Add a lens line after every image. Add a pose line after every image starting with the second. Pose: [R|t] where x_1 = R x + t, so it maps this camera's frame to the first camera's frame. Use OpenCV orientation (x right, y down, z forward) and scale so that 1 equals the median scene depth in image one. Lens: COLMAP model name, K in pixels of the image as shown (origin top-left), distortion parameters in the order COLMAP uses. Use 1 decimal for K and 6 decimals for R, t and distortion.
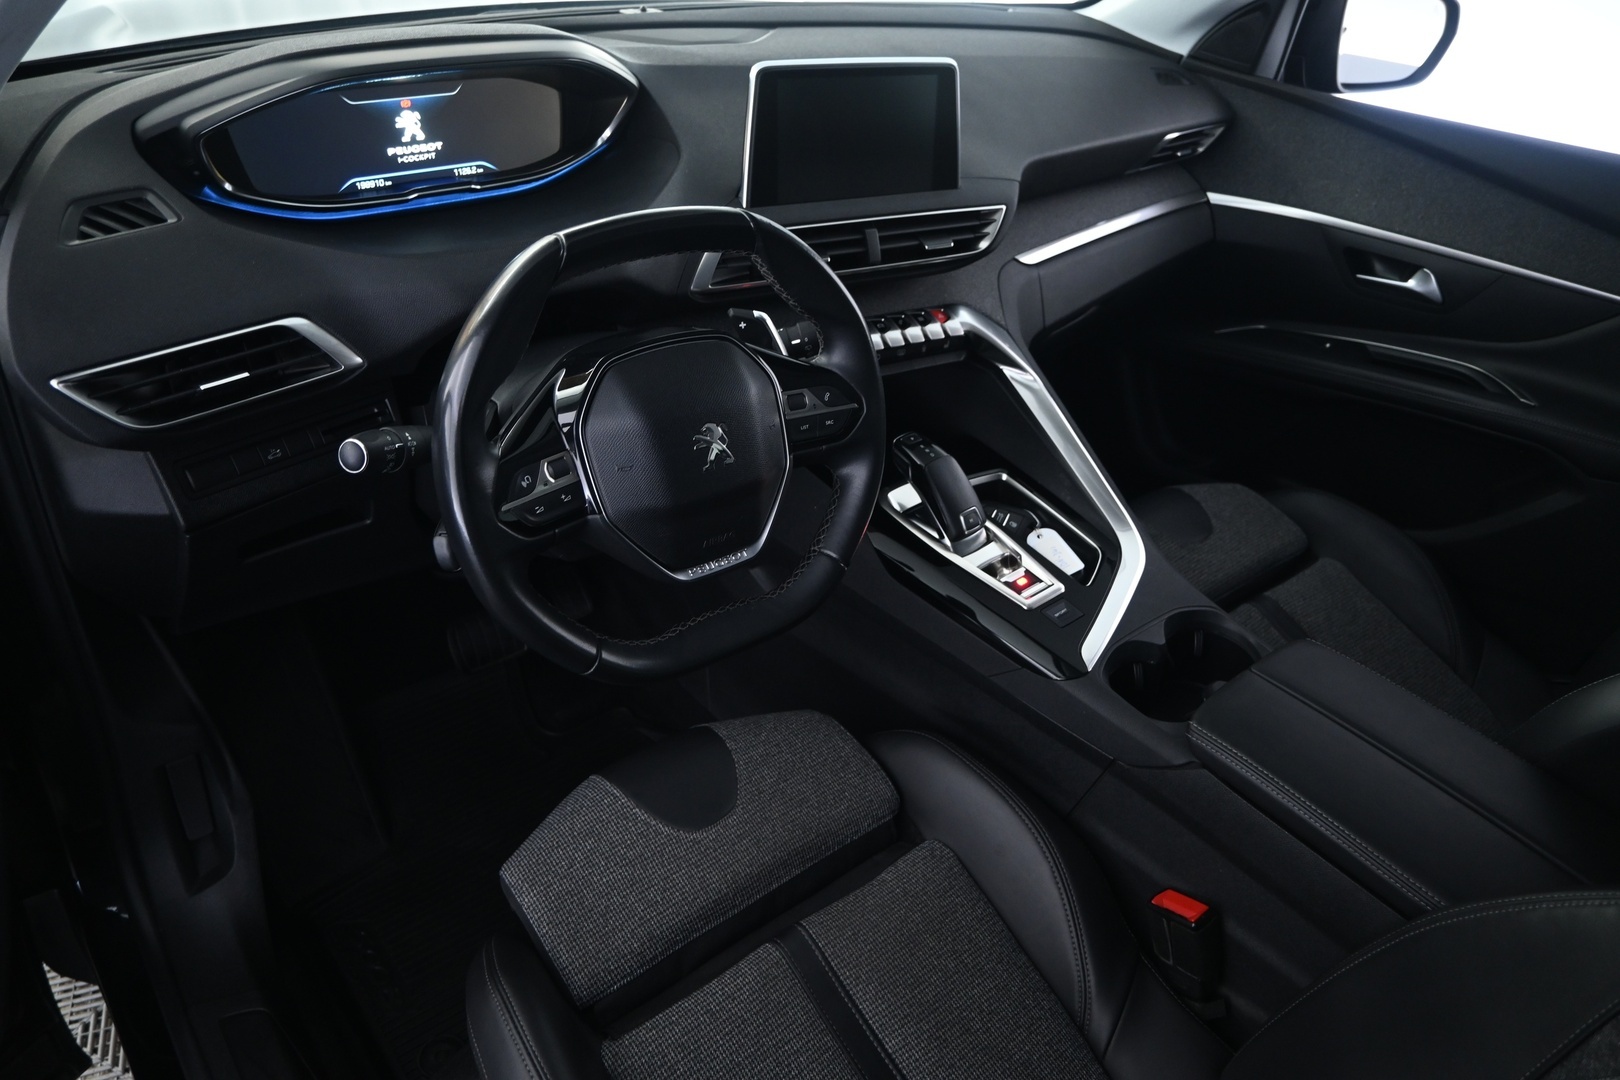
lens RADIAL K [[1109.2, 0, 810.0], [0, 1109.2, 540.0], [0, 0, 1]] dist [0.005080, 0.003195]
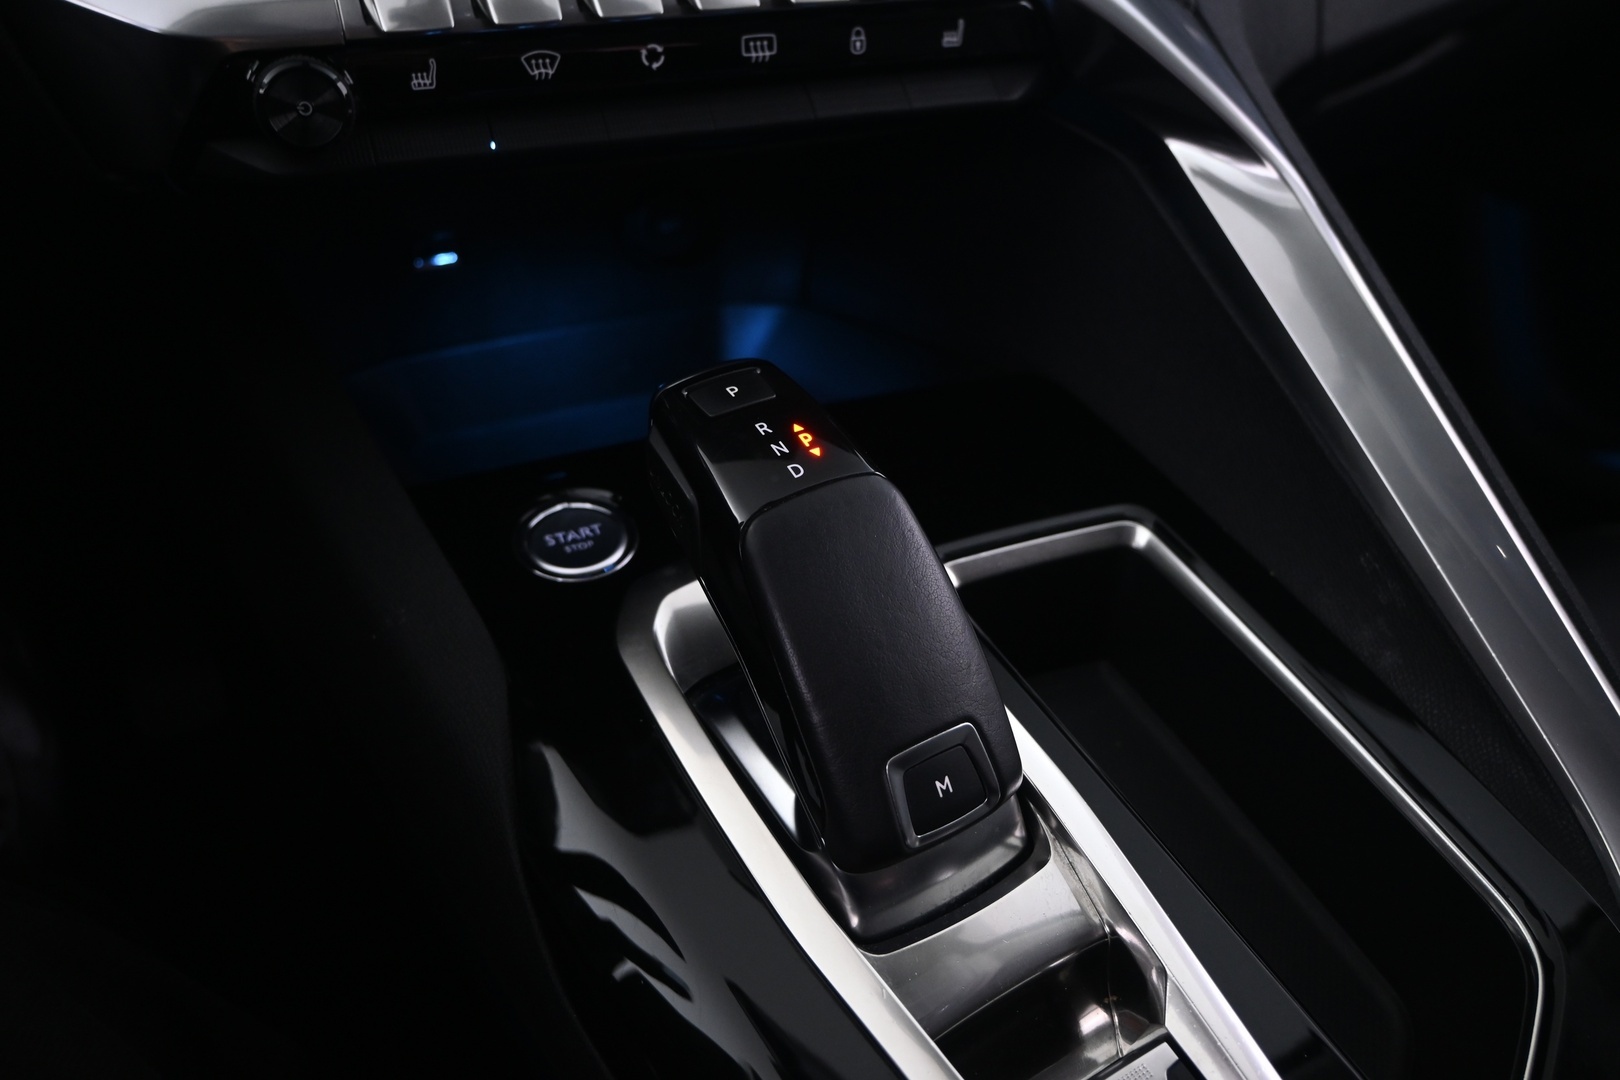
lens RADIAL K [[1309.4, 0, 810.0], [0, 1309.4, 540.0], [0, 0, 1]] dist [-0.035578, 0.000216]
pose [[0.989816, 0.055288, -0.131178, 0.137905], [-0.044501, 0.995489, 0.083788, -0.078690], [0.135219, -0.077097, 0.987812, 0.679529]]
